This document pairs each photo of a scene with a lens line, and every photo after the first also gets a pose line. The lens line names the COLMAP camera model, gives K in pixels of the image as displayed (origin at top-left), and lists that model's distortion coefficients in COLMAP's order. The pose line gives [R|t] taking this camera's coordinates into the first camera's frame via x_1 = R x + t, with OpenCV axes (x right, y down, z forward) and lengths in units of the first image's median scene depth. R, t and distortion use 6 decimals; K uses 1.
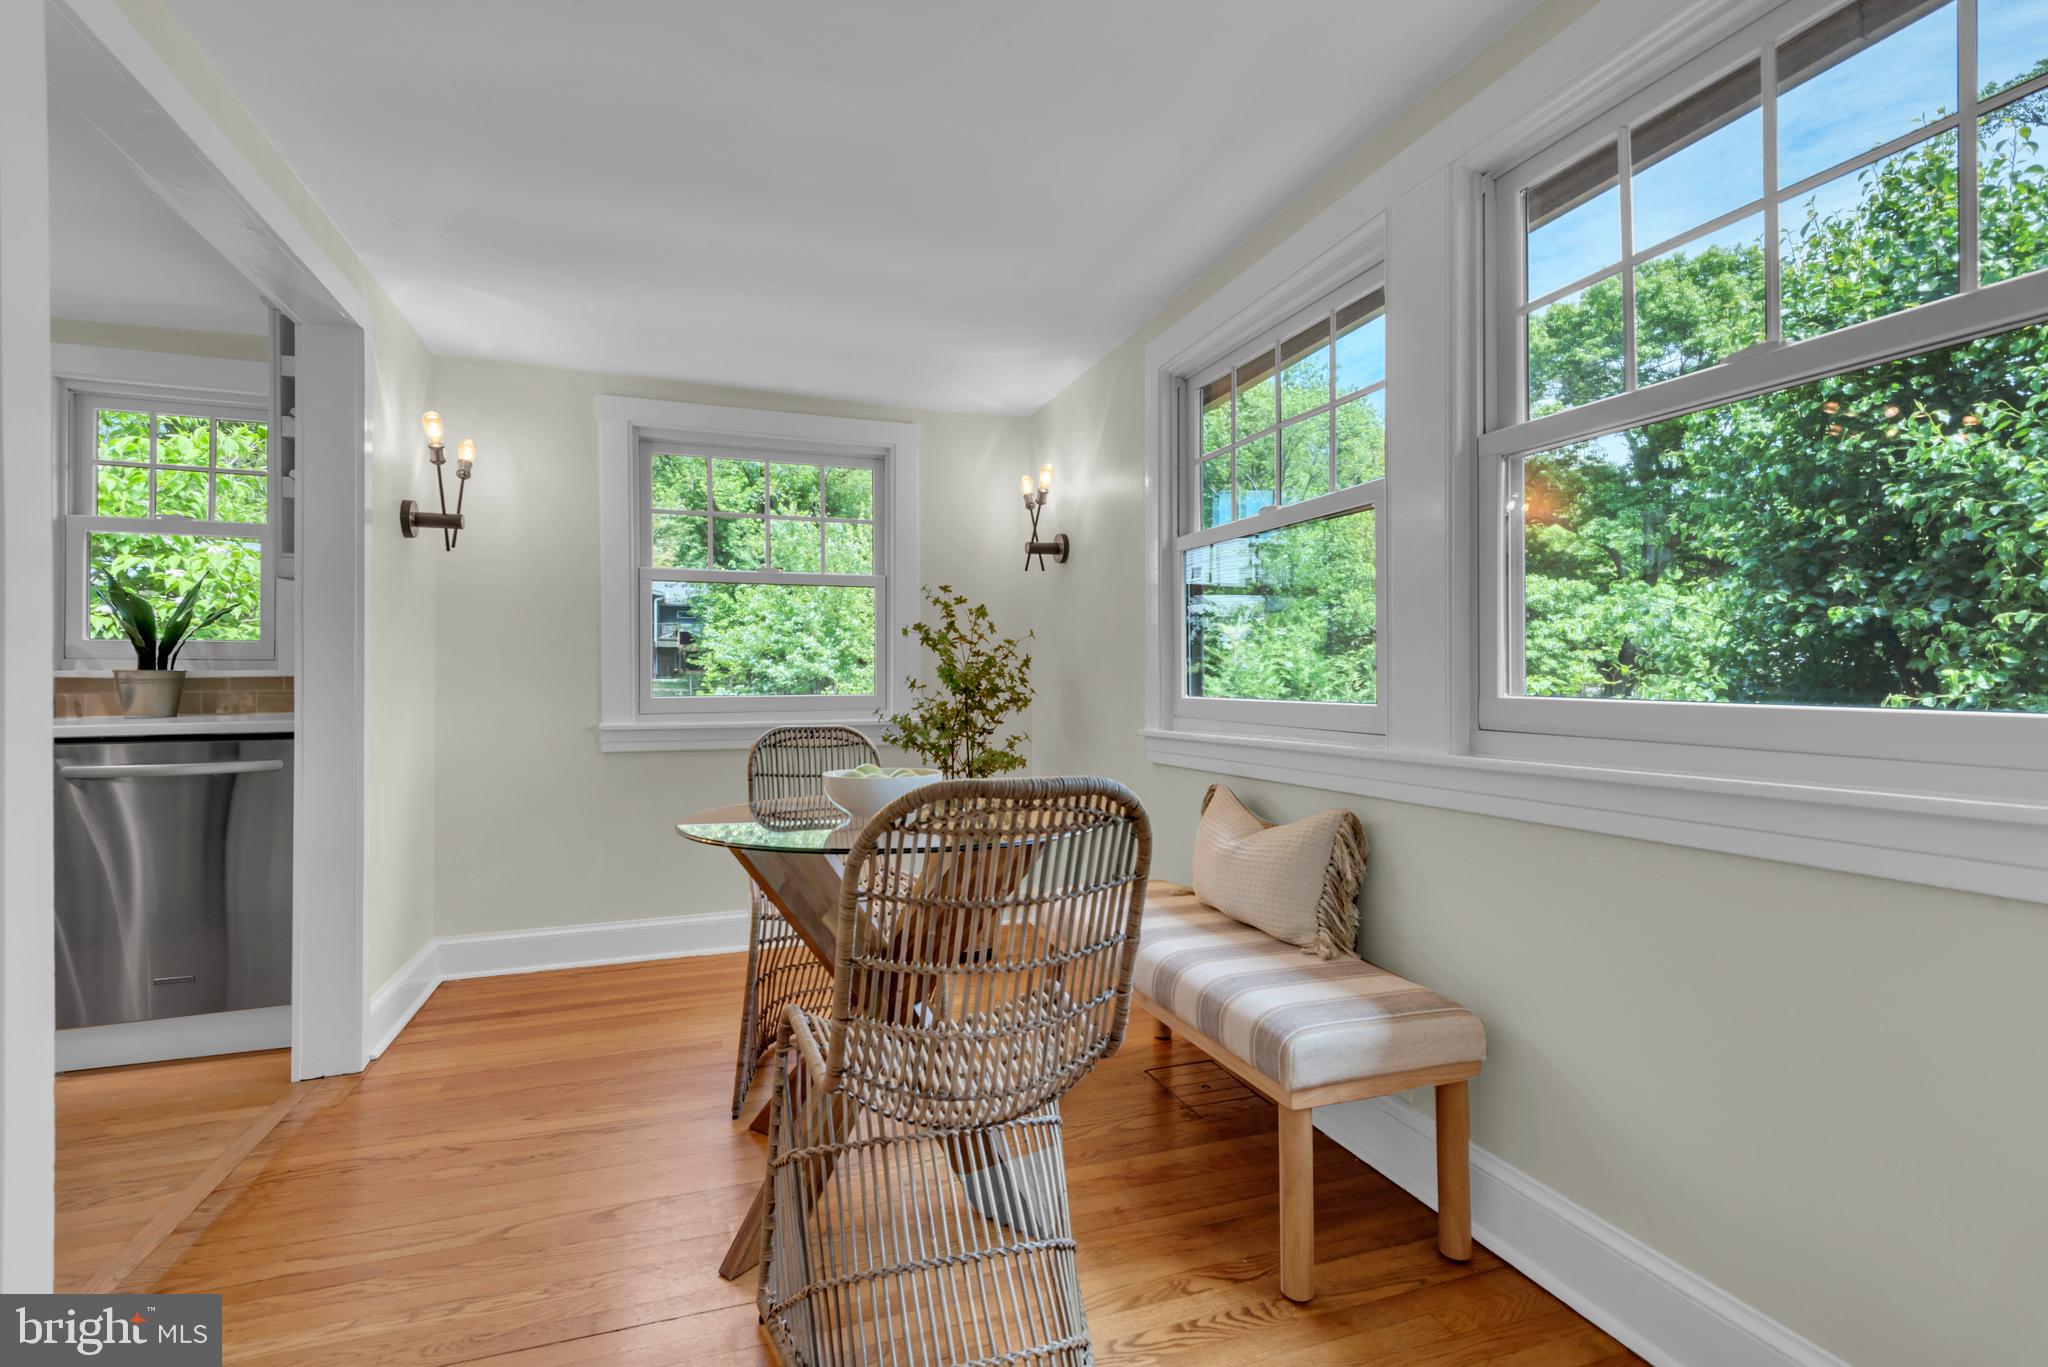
lens RADIAL K [[938.0, 0, 1019.6], [0, 938.0, 677.2], [0, 0, 1]] dist [-0.000840, -0.008033]
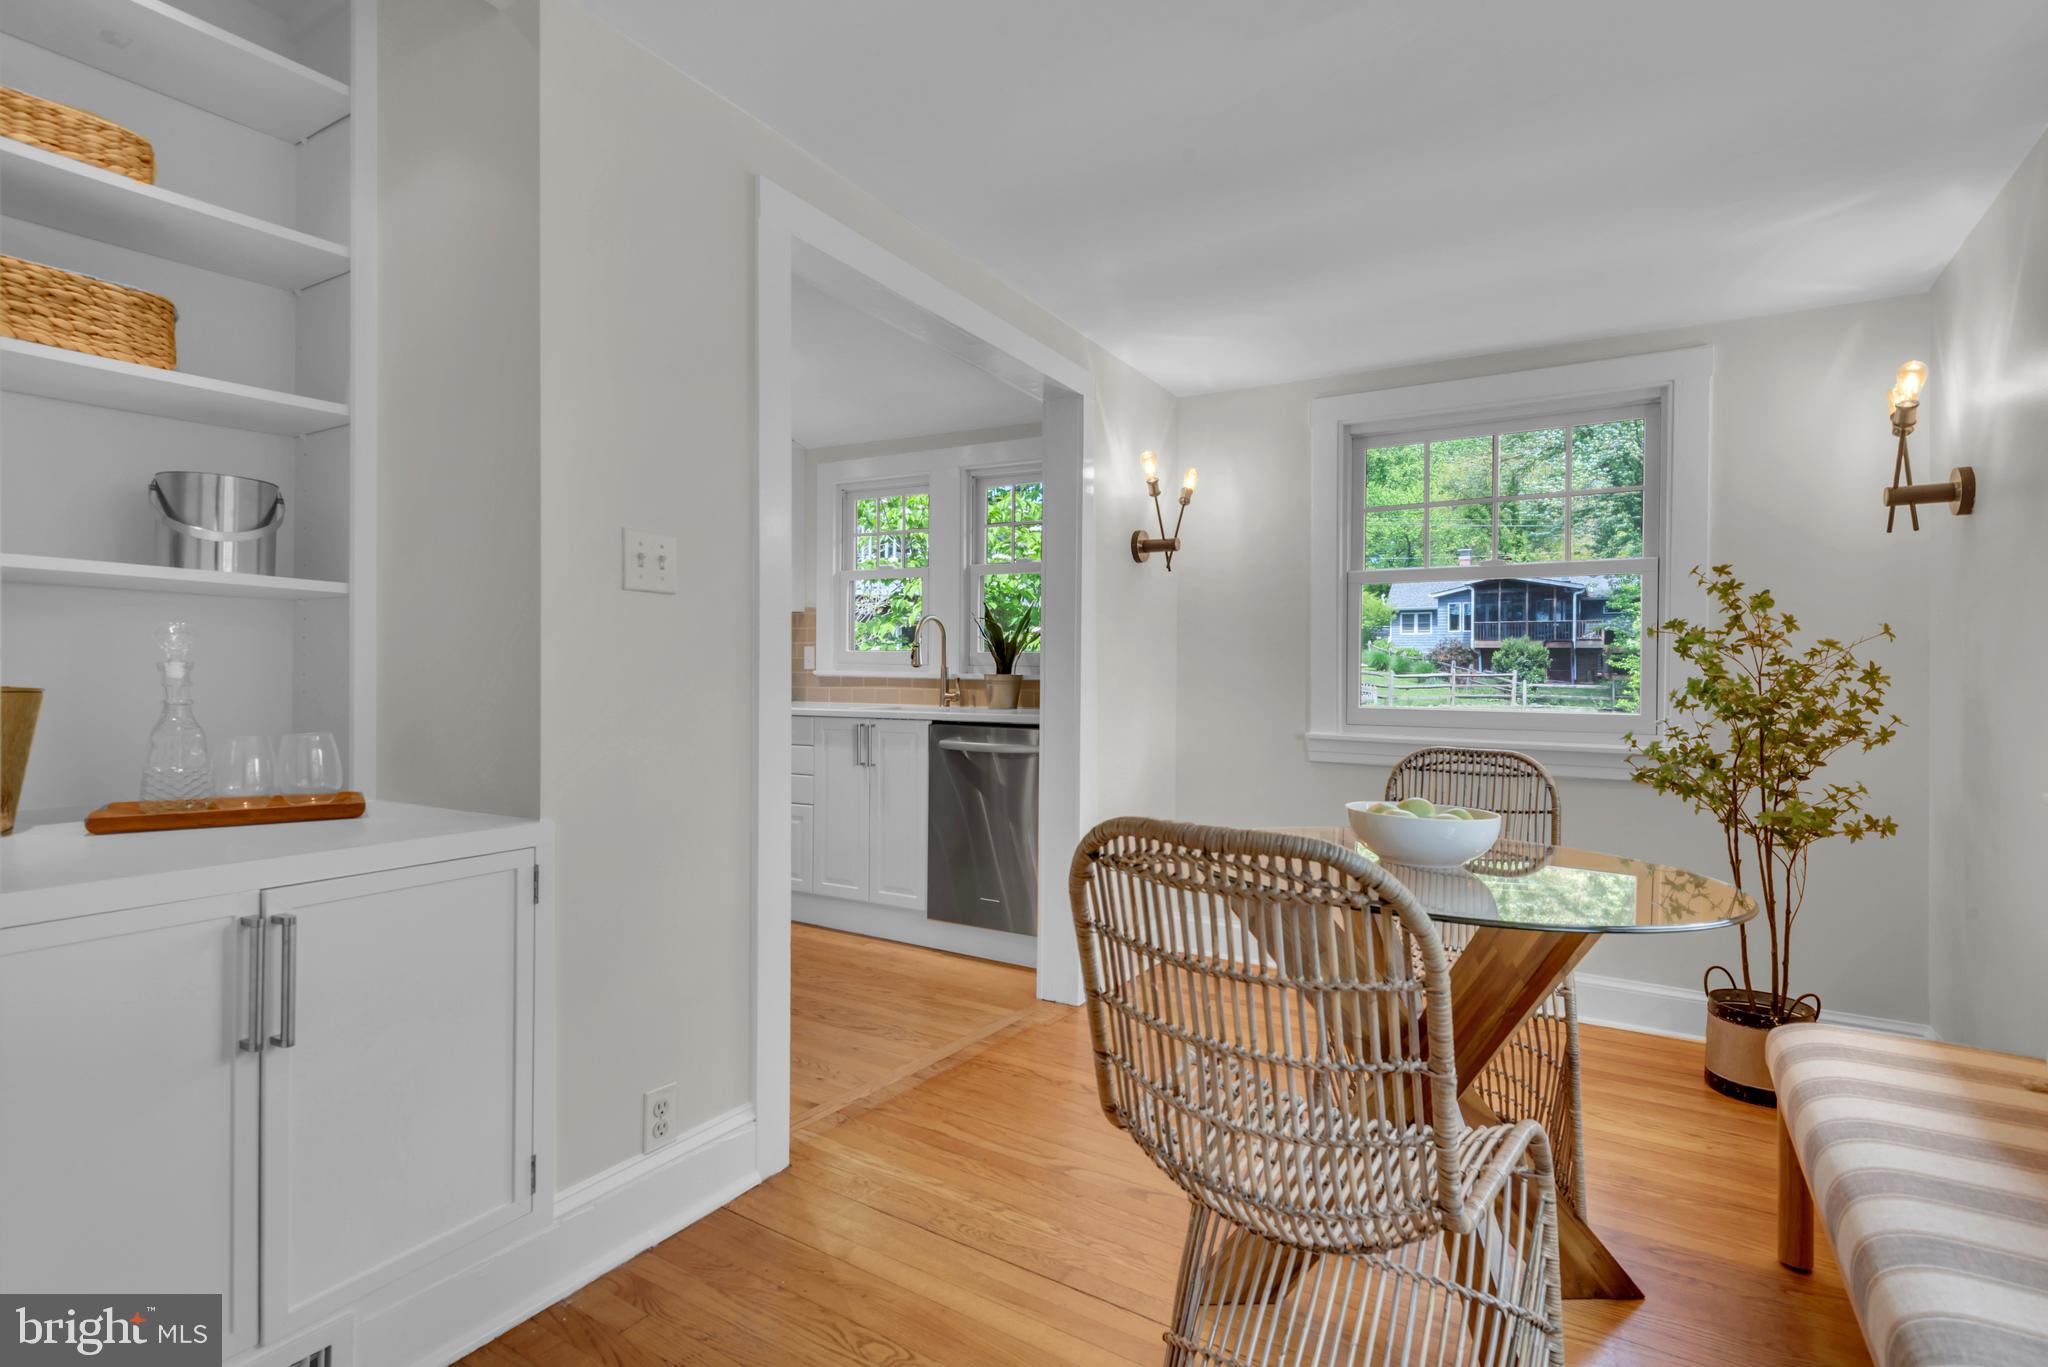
lens RADIAL K [[1001.0, 0, 1024.0], [0, 1001.0, 683.5], [0, 0, 1]] dist [0.033202, -0.033493]
pose [[0.601589, 0.018184, -0.798599, 0.242544], [-0.014755, 0.999823, 0.011651, -0.010405], [0.798669, 0.004774, 0.601751, 0.127646]]
